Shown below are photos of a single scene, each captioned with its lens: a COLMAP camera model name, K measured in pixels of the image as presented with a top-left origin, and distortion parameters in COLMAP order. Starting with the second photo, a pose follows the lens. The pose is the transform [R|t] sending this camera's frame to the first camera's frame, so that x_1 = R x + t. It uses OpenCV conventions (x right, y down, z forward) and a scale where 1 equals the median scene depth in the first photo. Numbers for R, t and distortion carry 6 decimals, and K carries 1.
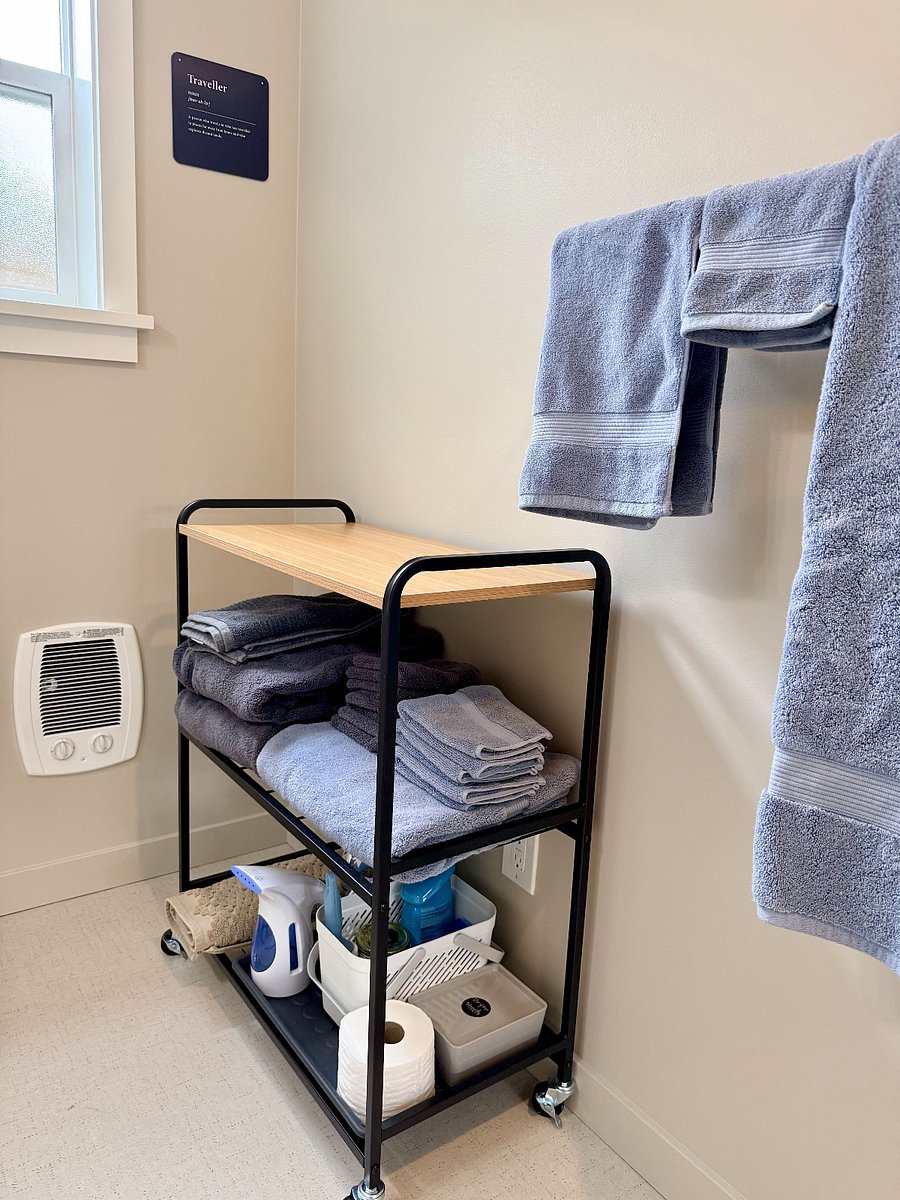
lens RADIAL K [[842.9, 0, 462.7], [0, 842.9, 606.5], [0, 0, 1]] dist [-0.005390, -0.003463]
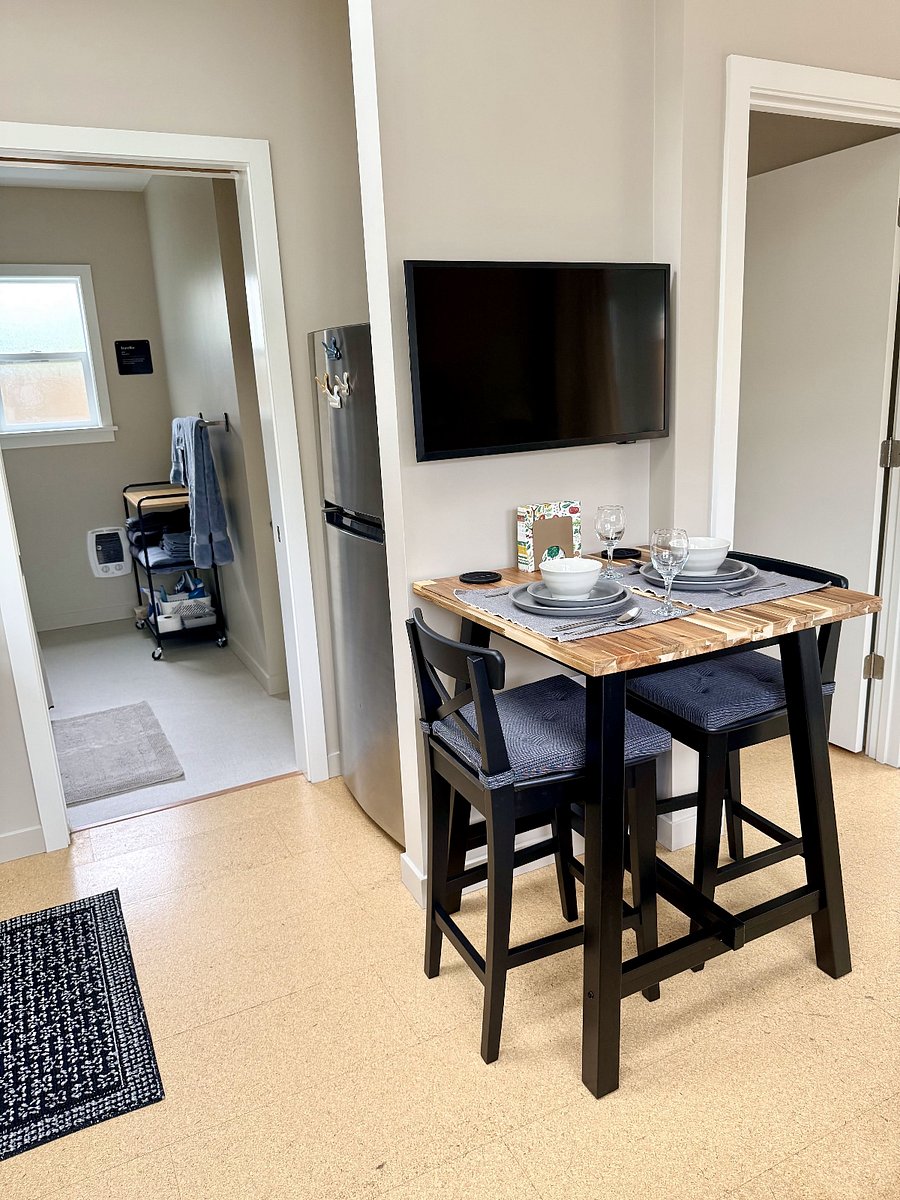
lens RADIAL K [[842.9, 0, 462.7], [0, 842.9, 606.5], [0, 0, 1]] dist [-0.005390, -0.003463]
pose [[0.983745, -0.053821, -0.171315, 1.379605], [0.064585, 0.996231, 0.057893, 0.219441], [0.167553, -0.068016, 0.983514, -1.886310]]
